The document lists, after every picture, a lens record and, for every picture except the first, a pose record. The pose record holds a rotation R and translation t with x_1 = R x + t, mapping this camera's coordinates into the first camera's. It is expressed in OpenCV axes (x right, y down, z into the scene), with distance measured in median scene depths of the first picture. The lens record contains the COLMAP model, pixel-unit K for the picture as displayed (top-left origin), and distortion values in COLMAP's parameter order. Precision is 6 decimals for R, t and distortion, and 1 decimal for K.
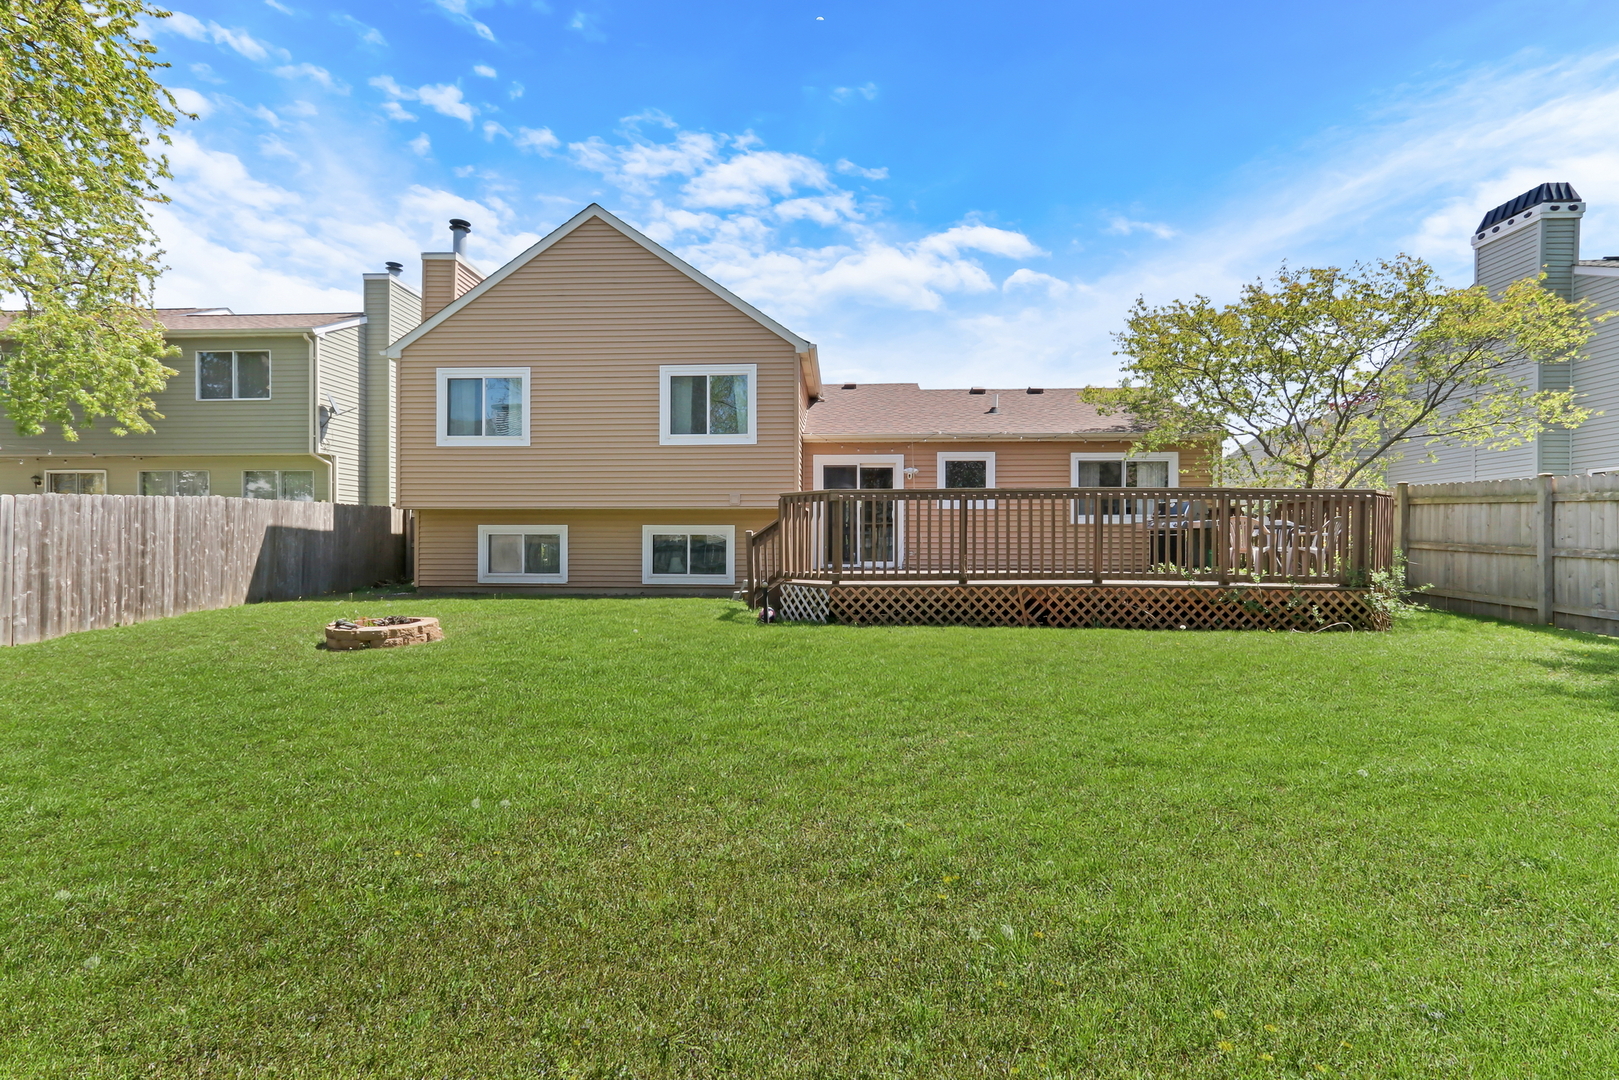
lens RADIAL K [[749.2, 0, 802.2], [0, 749.2, 534.9], [0, 0, 1]] dist [-0.000981, -0.000119]
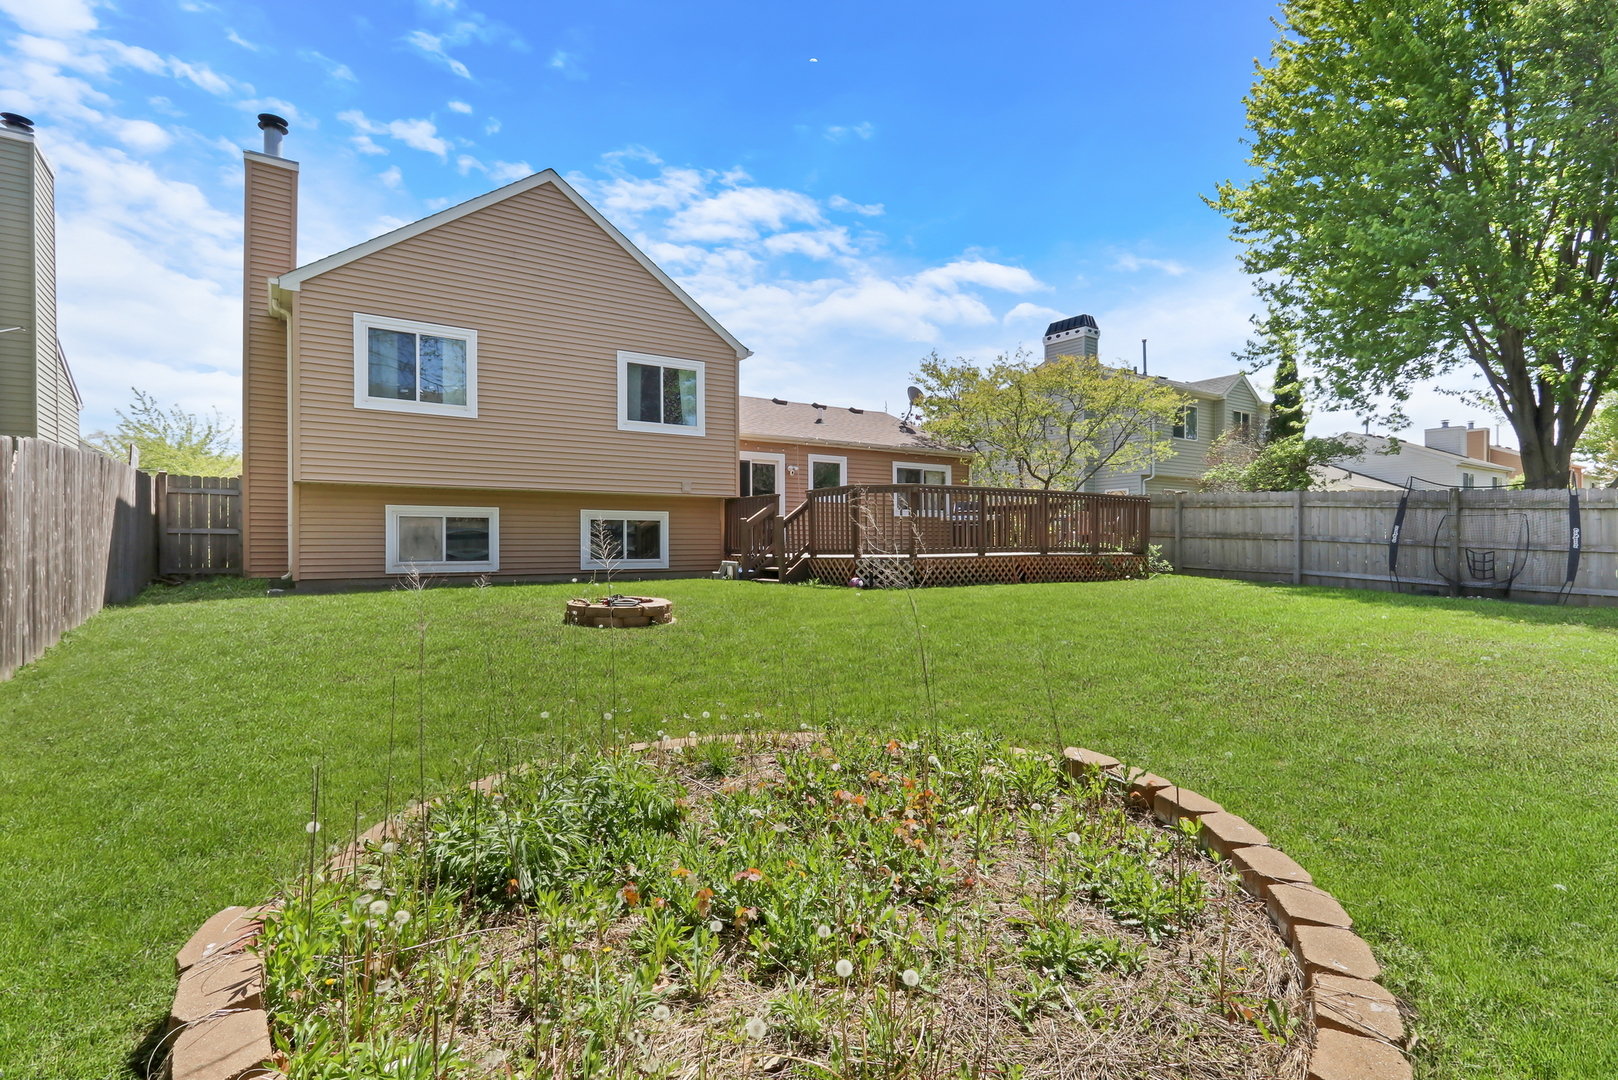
lens RADIAL K [[748.8, 0, 801.7], [0, 748.8, 534.9], [0, 0, 1]] dist [-0.000981, -0.000119]
pose [[0.805309, 0.001807, 0.592853, -0.582533], [-0.005800, 0.999972, 0.004829, 0.014440], [-0.592827, -0.007327, 0.805296, 0.044687]]
